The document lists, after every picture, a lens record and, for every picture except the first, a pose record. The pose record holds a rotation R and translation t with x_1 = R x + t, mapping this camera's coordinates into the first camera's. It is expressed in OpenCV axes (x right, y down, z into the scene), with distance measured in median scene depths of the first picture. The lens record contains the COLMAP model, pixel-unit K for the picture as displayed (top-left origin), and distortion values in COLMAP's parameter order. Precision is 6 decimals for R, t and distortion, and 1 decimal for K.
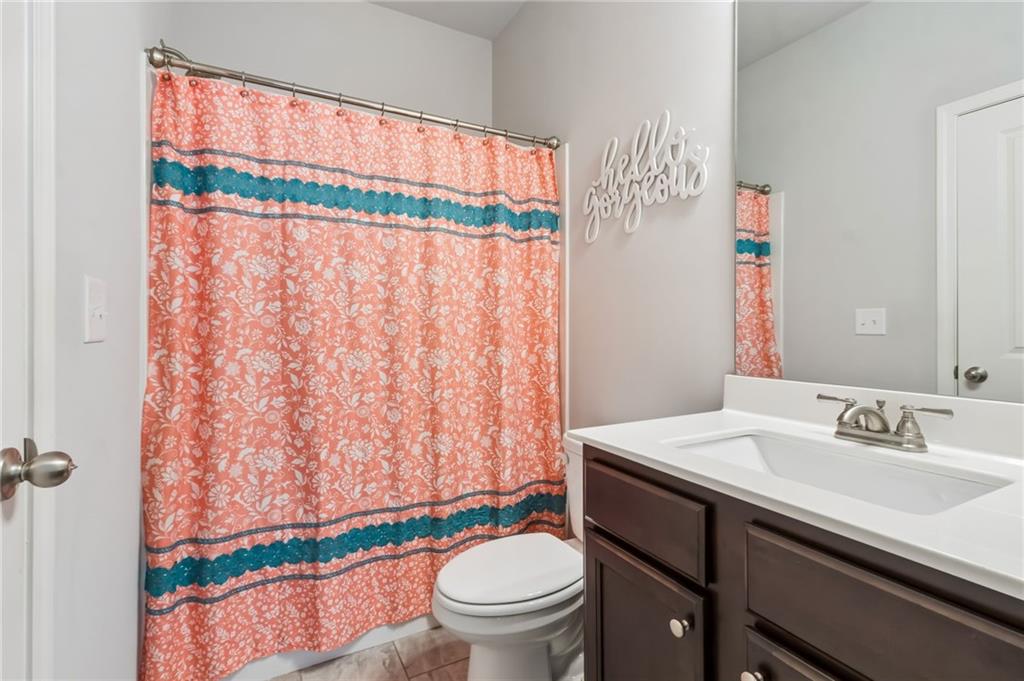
lens RADIAL K [[475.4, 0, 505.1], [0, 475.4, 327.1], [0, 0, 1]] dist [0.003194, -0.000376]
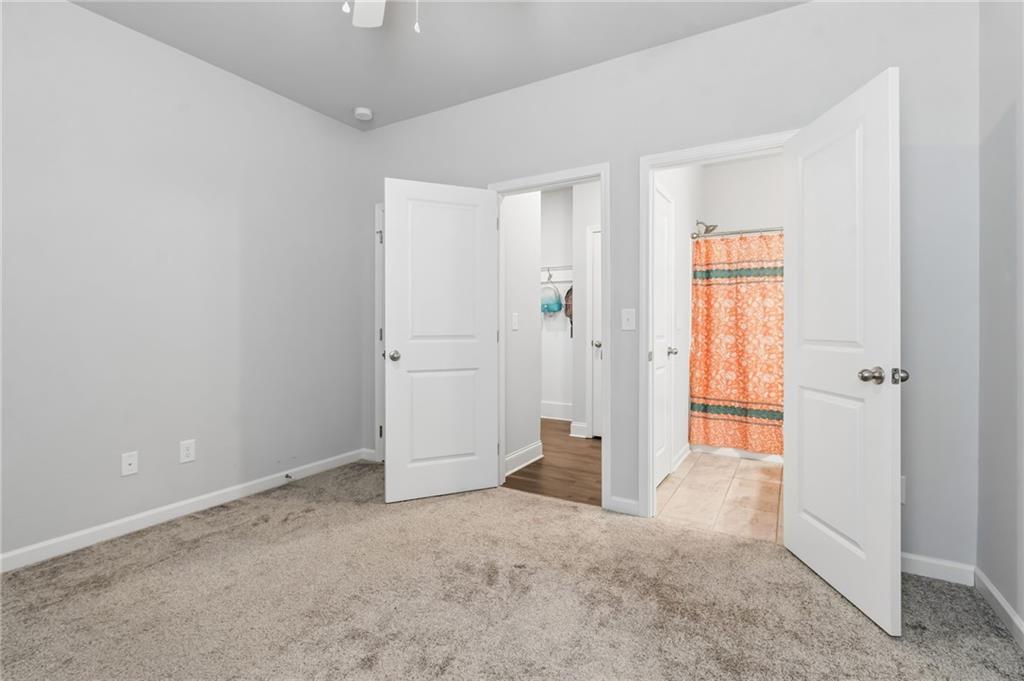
lens RADIAL K [[475.4, 0, 505.1], [0, 475.4, 327.1], [0, 0, 1]] dist [0.003194, -0.000376]
pose [[0.514657, 0.006275, -0.857373, 1.141775], [-0.001155, 0.999977, 0.006626, -0.011031], [0.857395, -0.002420, 0.514653, -1.457769]]
